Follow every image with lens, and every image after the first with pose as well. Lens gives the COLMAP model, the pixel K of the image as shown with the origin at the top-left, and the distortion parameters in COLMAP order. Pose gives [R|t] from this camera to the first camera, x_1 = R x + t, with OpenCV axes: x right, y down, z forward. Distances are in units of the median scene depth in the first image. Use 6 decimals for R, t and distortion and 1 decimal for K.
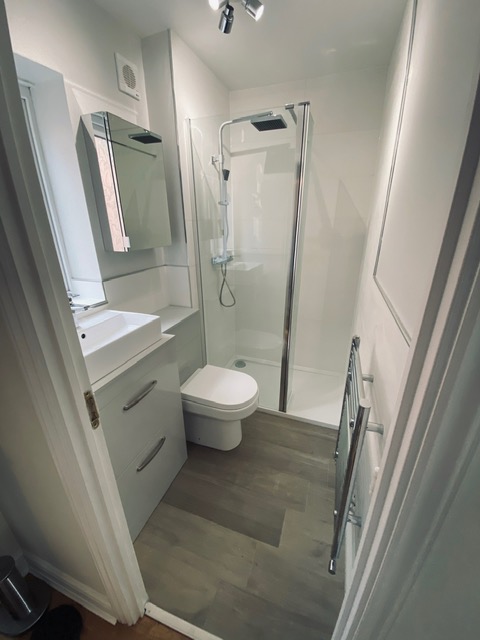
lens RADIAL K [[260.0, 0, 240.0], [0, 260.0, 320.0], [0, 0, 1]] dist [0.009043, -0.014242]
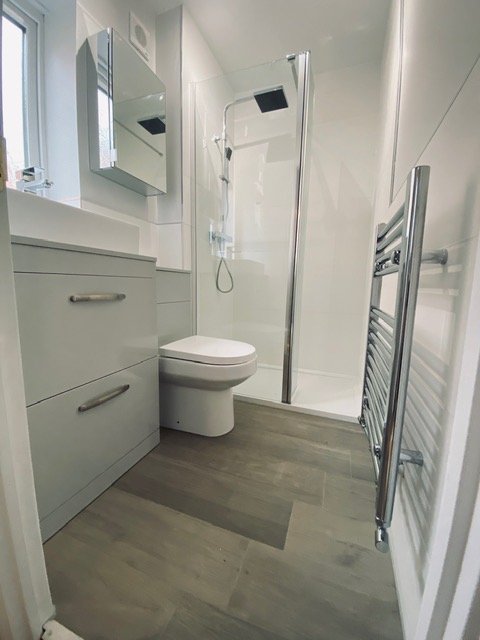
lens RADIAL K [[260.0, 0, 240.0], [0, 260.0, 320.0], [0, 0, 1]] dist [0.009043, -0.014242]
pose [[0.999451, 0.032493, -0.006434, 0.022017], [-0.033102, 0.972588, -0.230168, 0.350901], [-0.001222, 0.230255, 0.973130, 0.192653]]
